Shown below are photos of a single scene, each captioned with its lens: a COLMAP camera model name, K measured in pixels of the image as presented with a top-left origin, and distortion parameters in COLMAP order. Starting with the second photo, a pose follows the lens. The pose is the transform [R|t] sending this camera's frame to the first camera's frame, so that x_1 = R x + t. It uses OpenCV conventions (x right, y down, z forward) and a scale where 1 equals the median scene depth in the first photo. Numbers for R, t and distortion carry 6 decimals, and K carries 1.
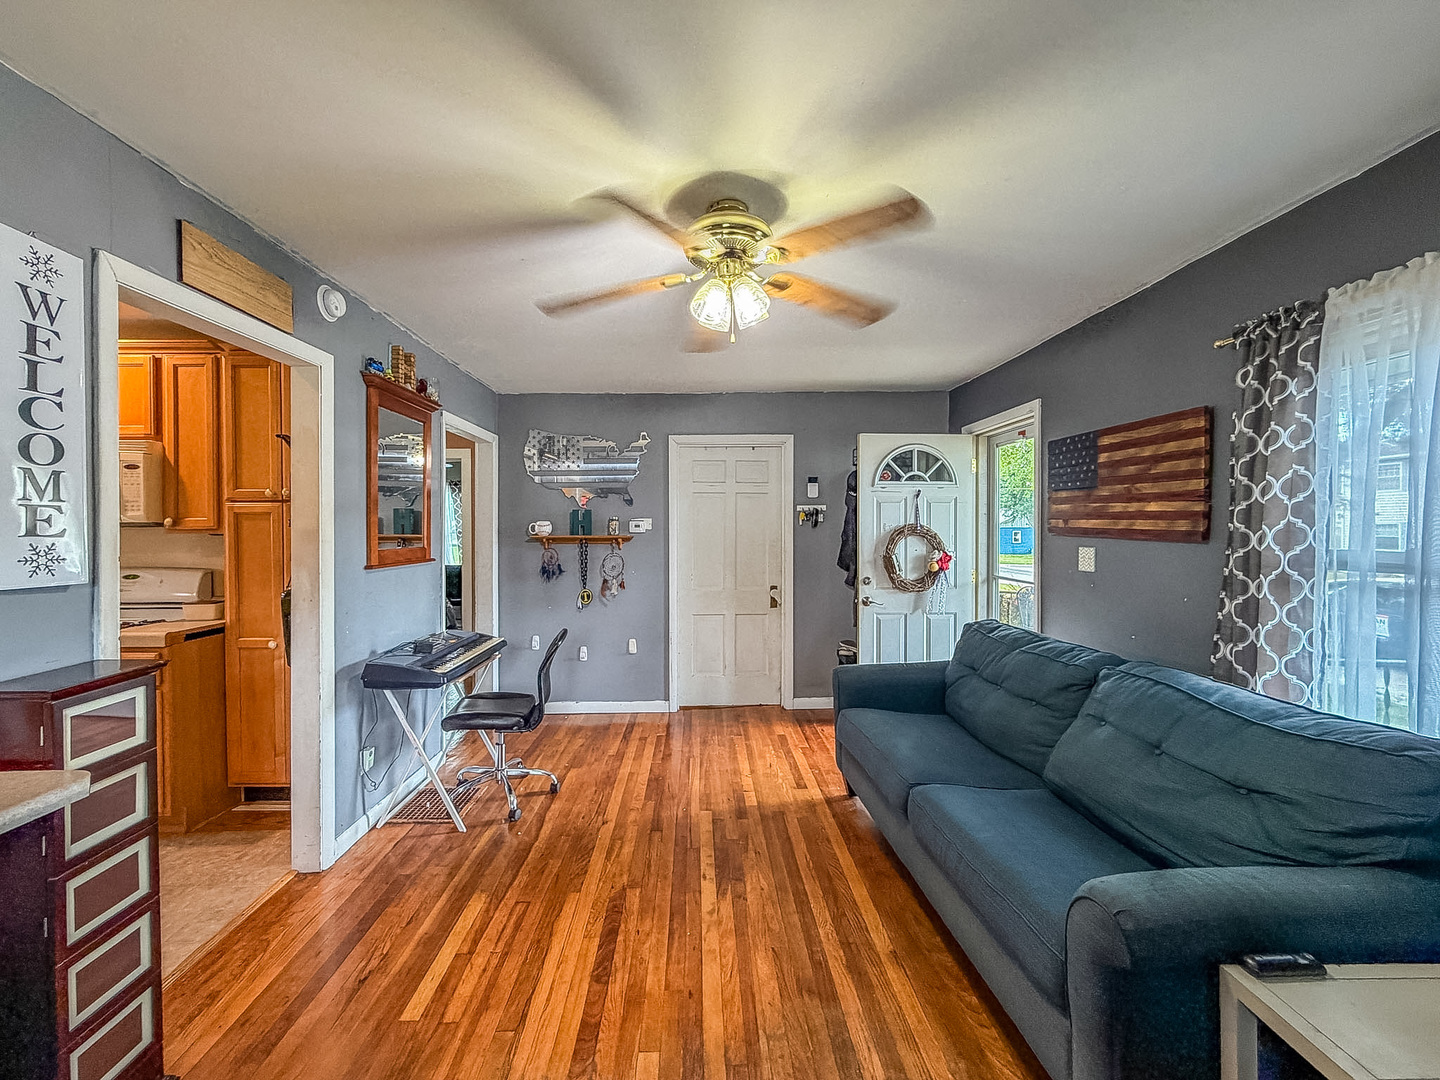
lens RADIAL K [[571.7, 0, 695.6], [0, 571.7, 529.3], [0, 0, 1]] dist [0.000322, 0.000206]
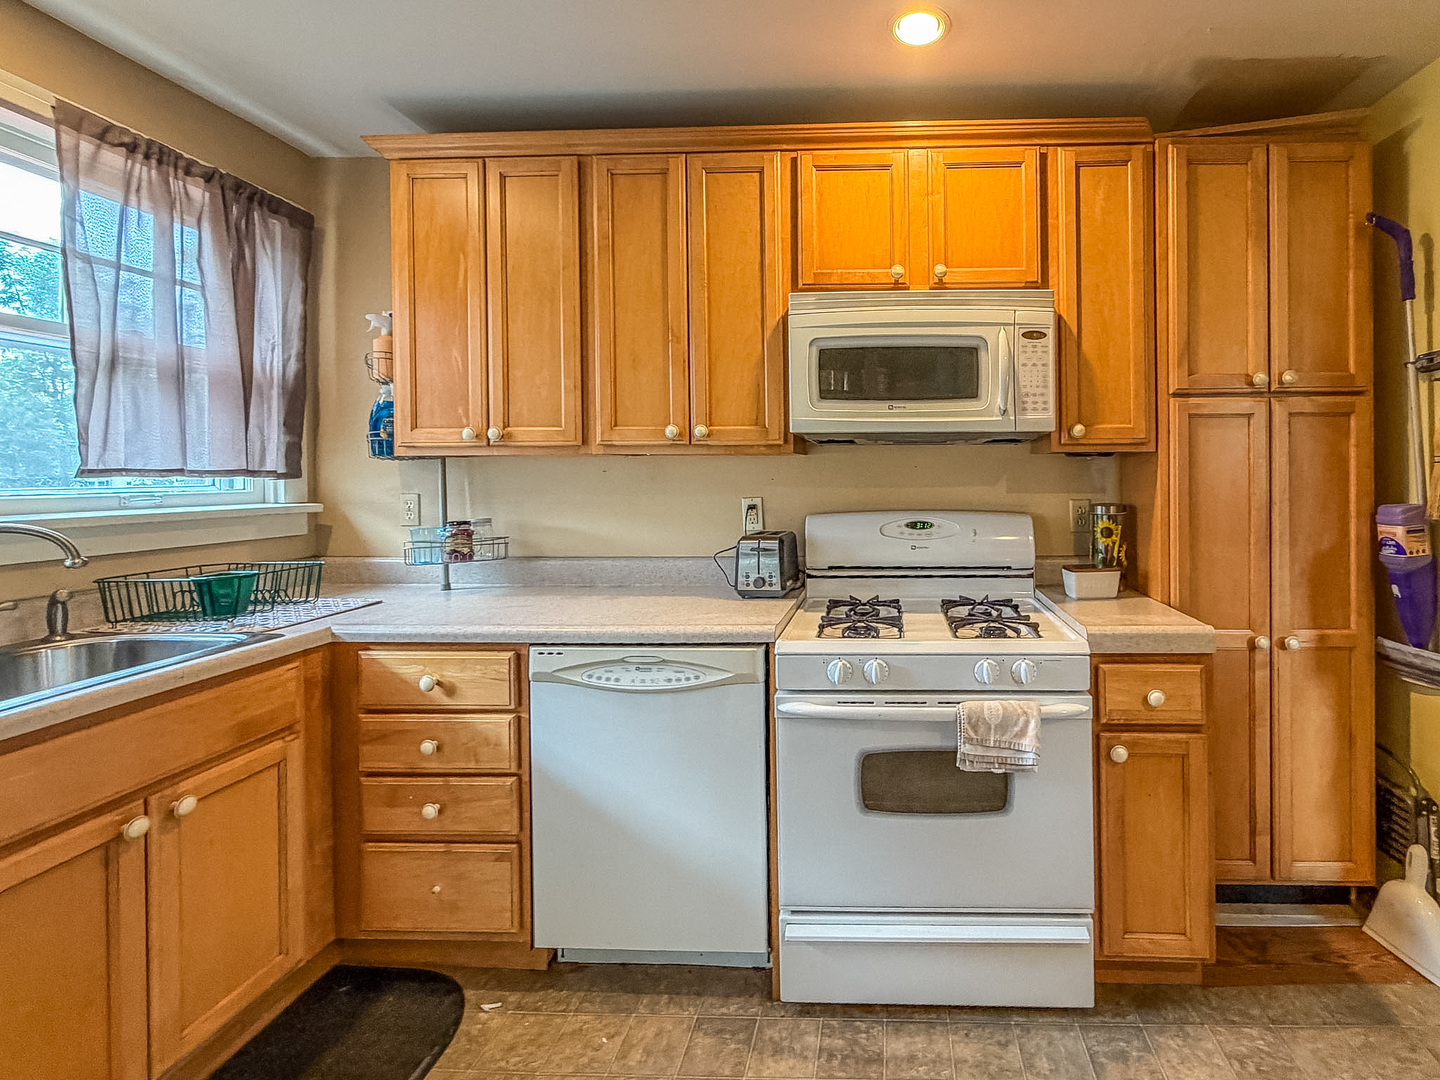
lens RADIAL K [[627.3, 0, 775.0], [0, 627.3, 479.3], [0, 0, 1]] dist [-0.001509, -0.000793]
pose [[0.999685, -0.003503, -0.024854, -1.438132], [0.003514, 0.999994, 0.000421, 0.041355], [0.024852, -0.000509, 0.999691, 0.421097]]
